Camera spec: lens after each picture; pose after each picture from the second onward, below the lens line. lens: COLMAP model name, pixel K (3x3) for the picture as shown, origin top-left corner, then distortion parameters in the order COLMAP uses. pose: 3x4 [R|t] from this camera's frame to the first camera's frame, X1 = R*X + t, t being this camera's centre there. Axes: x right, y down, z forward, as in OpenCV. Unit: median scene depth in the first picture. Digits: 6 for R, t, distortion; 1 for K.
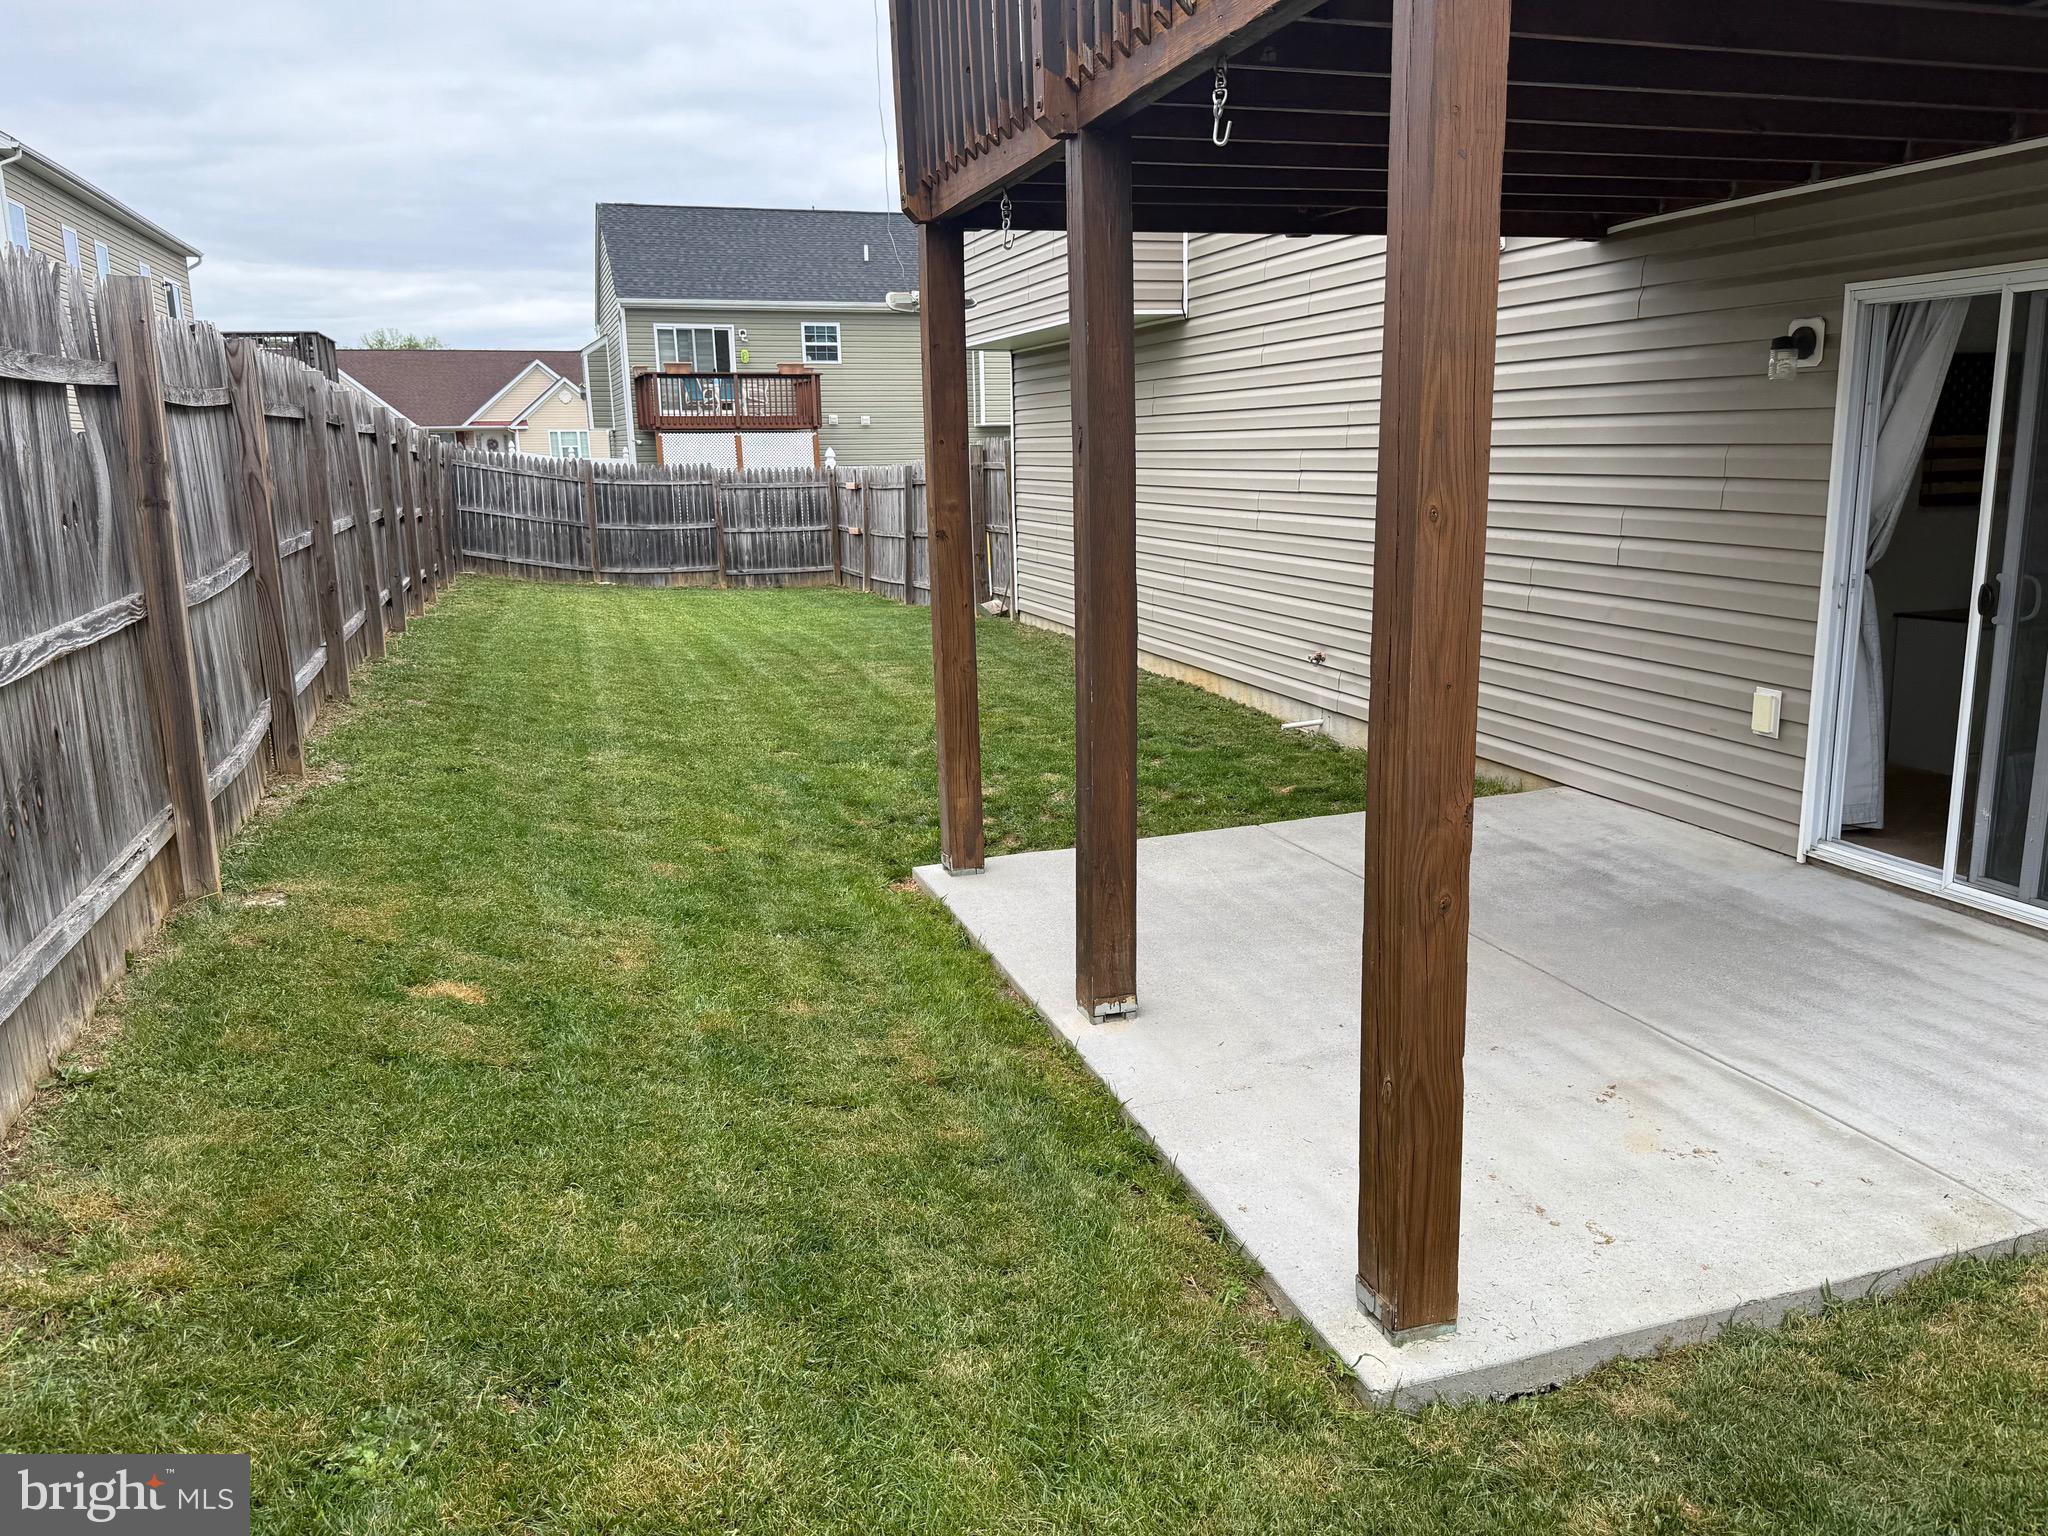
lens RADIAL K [[1542.3, 0, 1026.1], [0, 1542.3, 768.2], [0, 0, 1]] dist [0.010885, 0.003950]
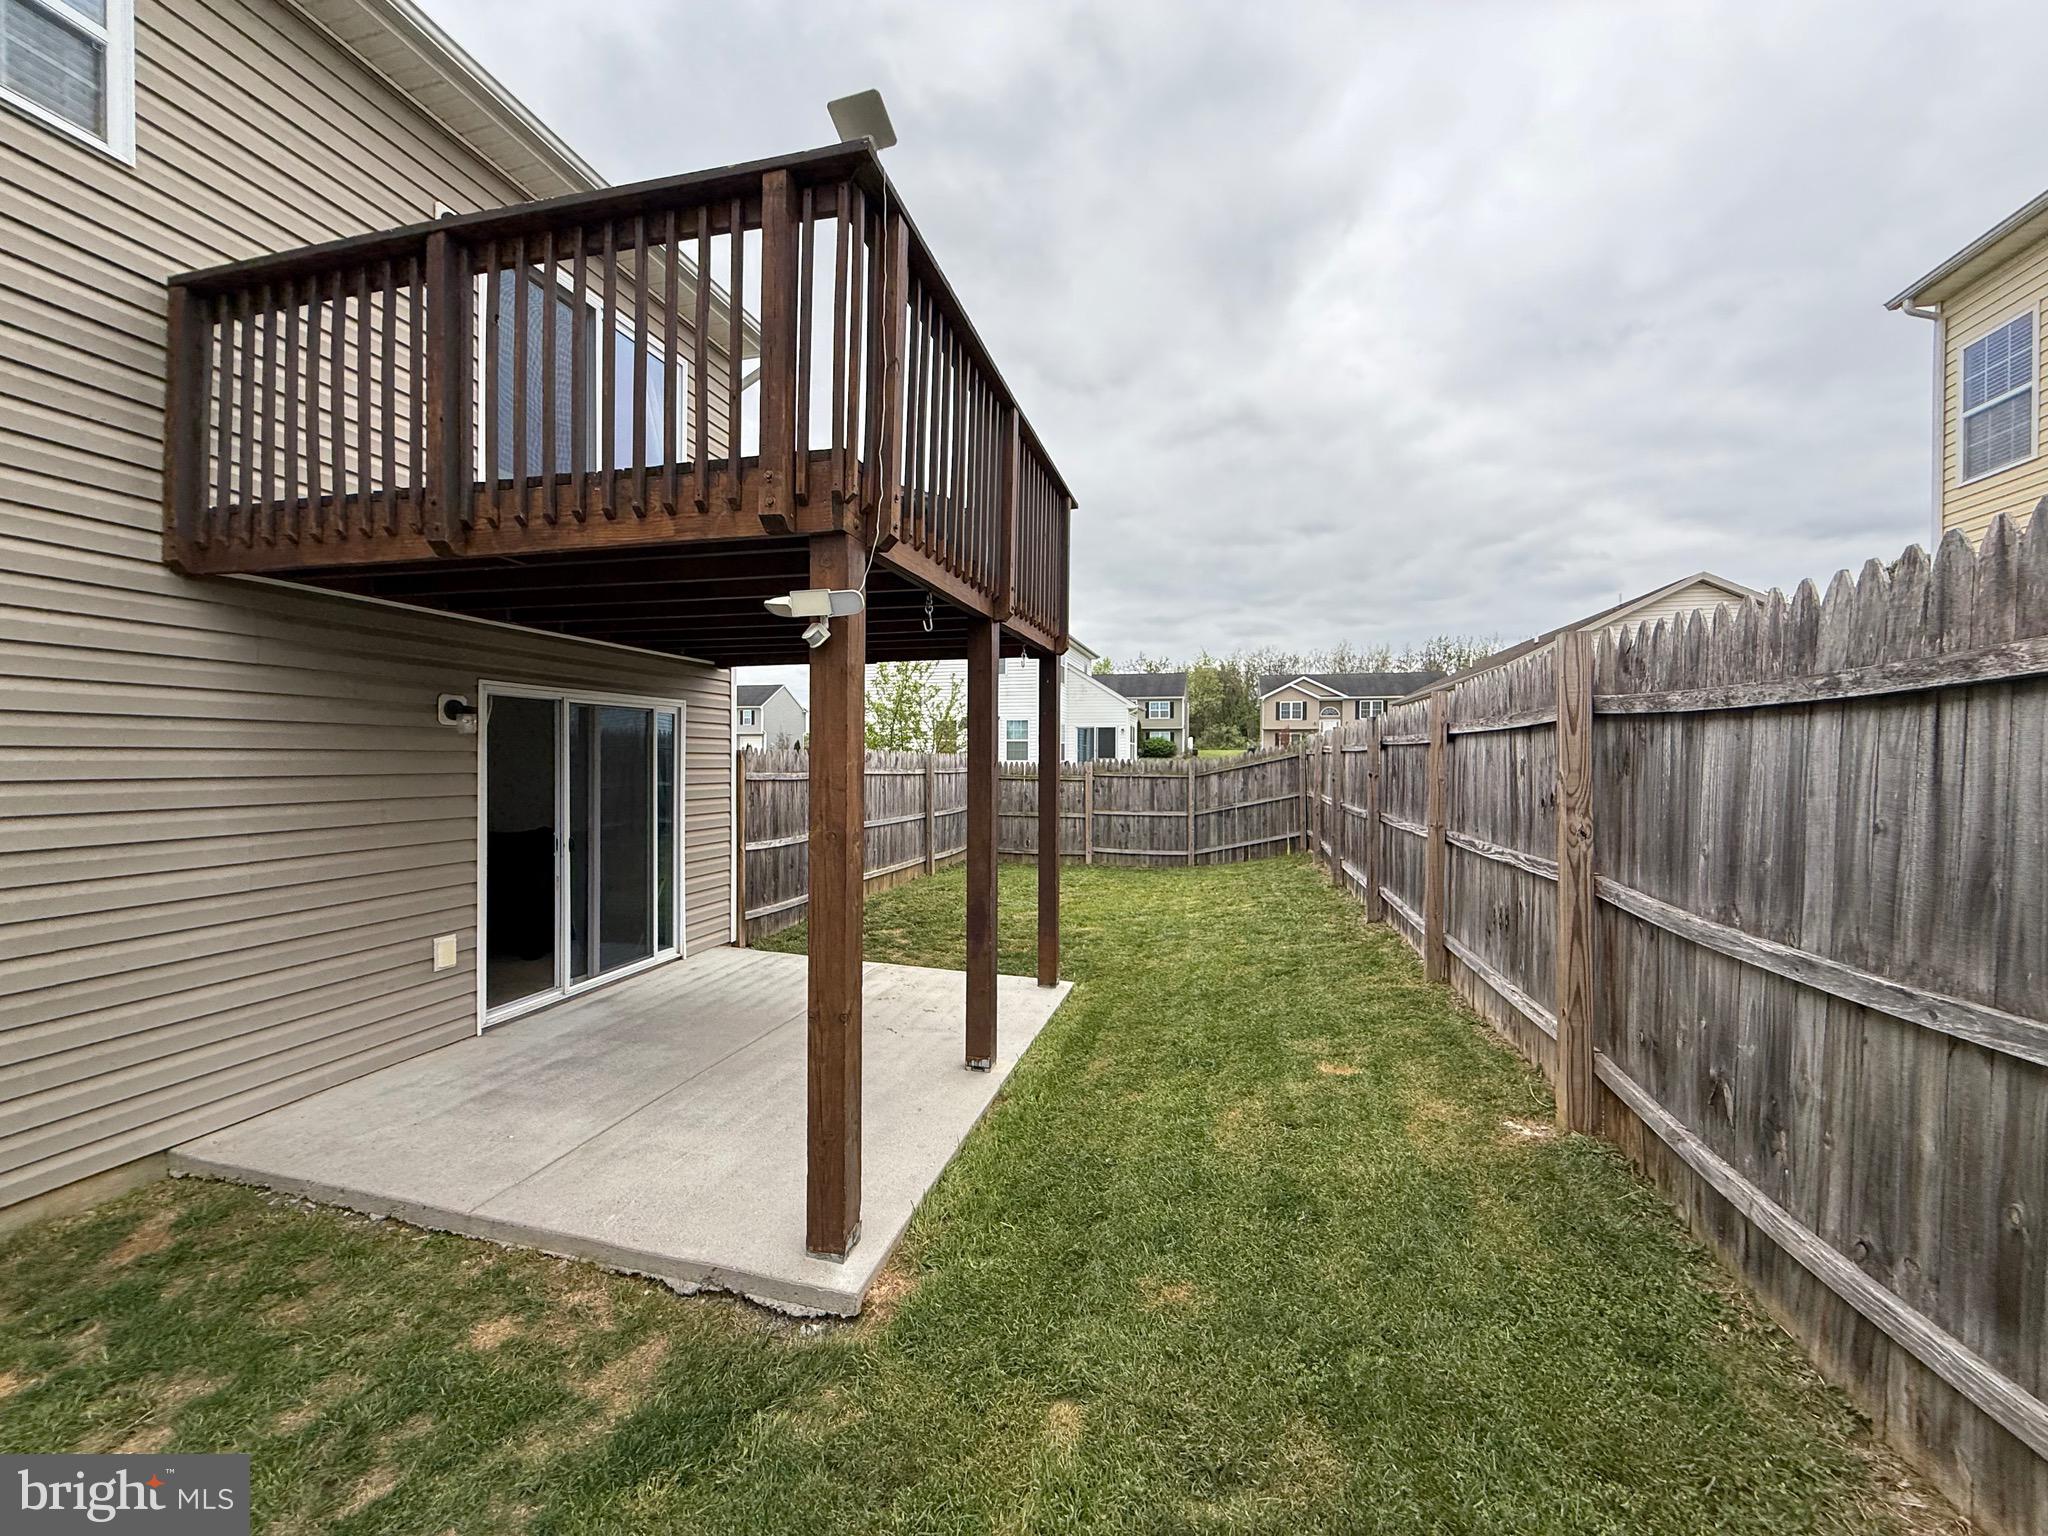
lens RADIAL K [[809.9, 0, 1021.1], [0, 809.9, 766.6], [0, 0, 1]] dist [0.001554, 0.000208]
pose [[-0.849423, 0.008900, 0.527638, -0.443904], [0.121438, 0.976320, 0.179031, -0.317424], [-0.513550, 0.216148, -0.830389, 1.500357]]
